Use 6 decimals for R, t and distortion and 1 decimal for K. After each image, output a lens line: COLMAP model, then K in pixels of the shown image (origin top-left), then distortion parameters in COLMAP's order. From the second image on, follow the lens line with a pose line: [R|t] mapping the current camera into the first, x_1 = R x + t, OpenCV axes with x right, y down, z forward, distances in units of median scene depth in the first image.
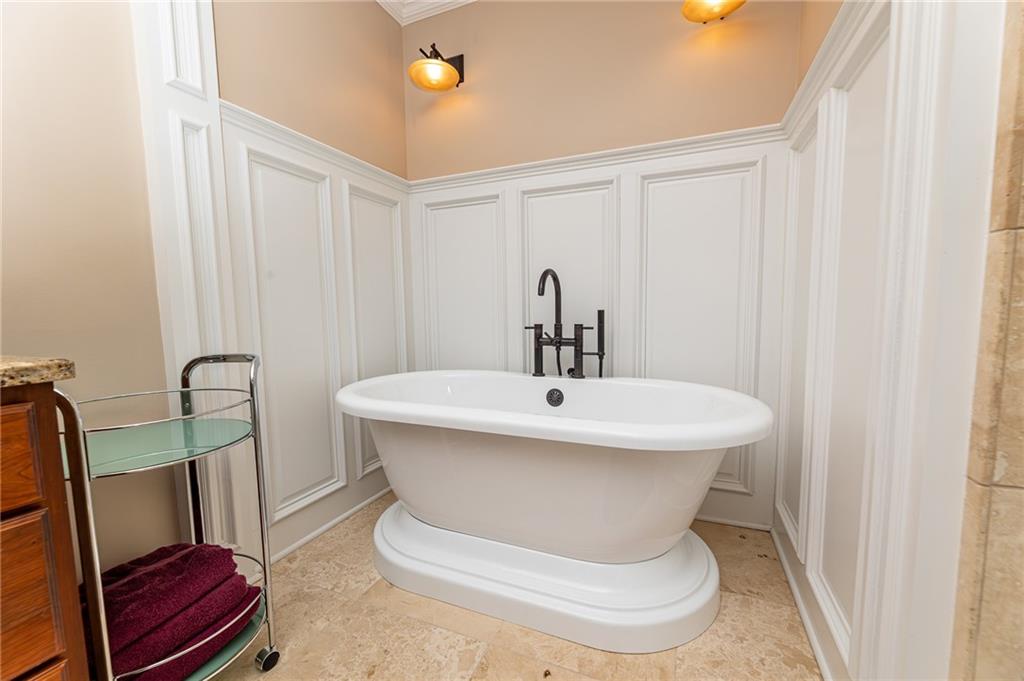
lens RADIAL K [[413.5, 0, 513.0], [0, 413.5, 346.0], [0, 0, 1]] dist [-0.000612, 0.000501]
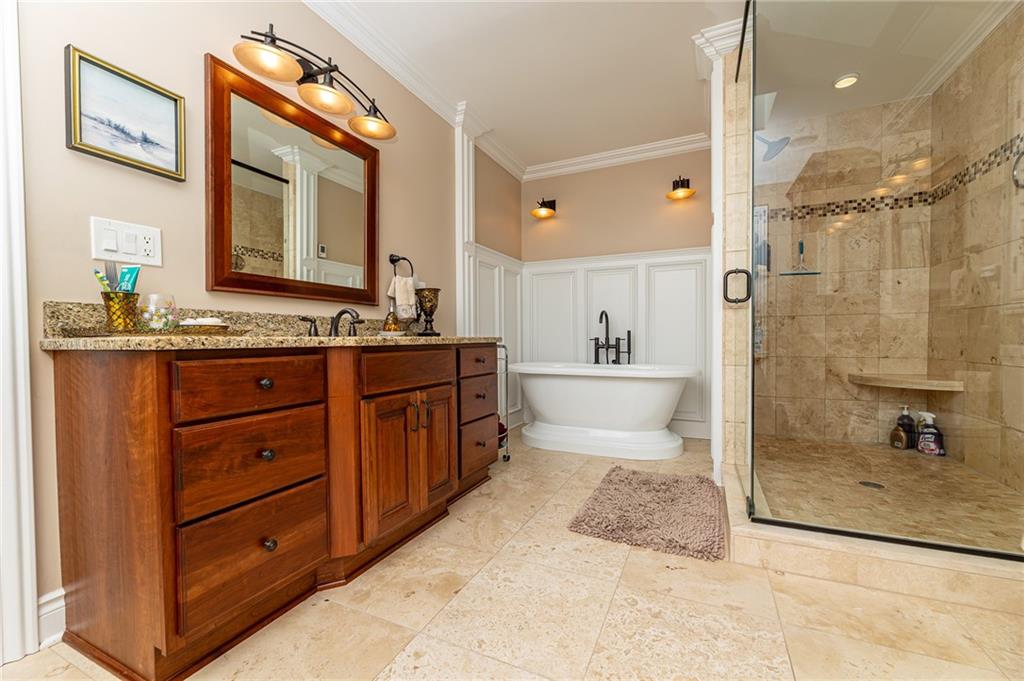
lens RADIAL K [[413.5, 0, 513.0], [0, 413.5, 346.0], [0, 0, 1]] dist [-0.000612, 0.000501]
pose [[0.999284, 0.008180, -0.036932, -0.270948], [-0.010693, 0.997603, -0.068368, 0.129246], [0.036284, 0.068714, 0.996976, -1.002794]]
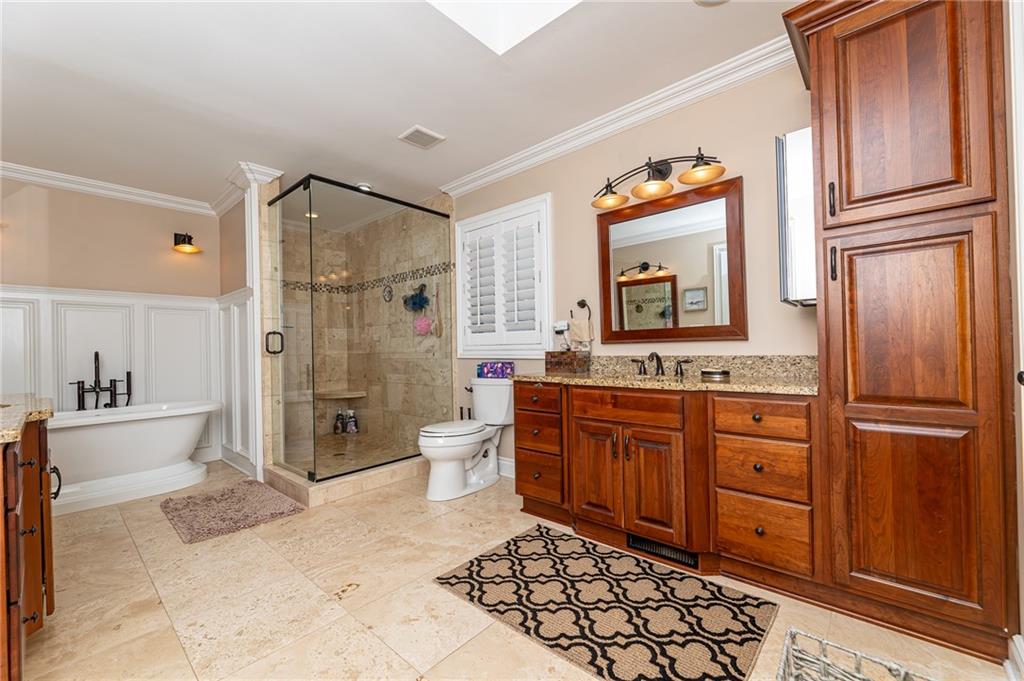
lens RADIAL K [[413.5, 0, 513.0], [0, 413.5, 346.0], [0, 0, 1]] dist [-0.000612, 0.000501]
pose [[0.325443, 0.012081, 0.945484, -1.030664], [0.101171, 0.993733, -0.047521, 0.070983], [-0.940134, 0.111121, 0.322182, -1.347241]]
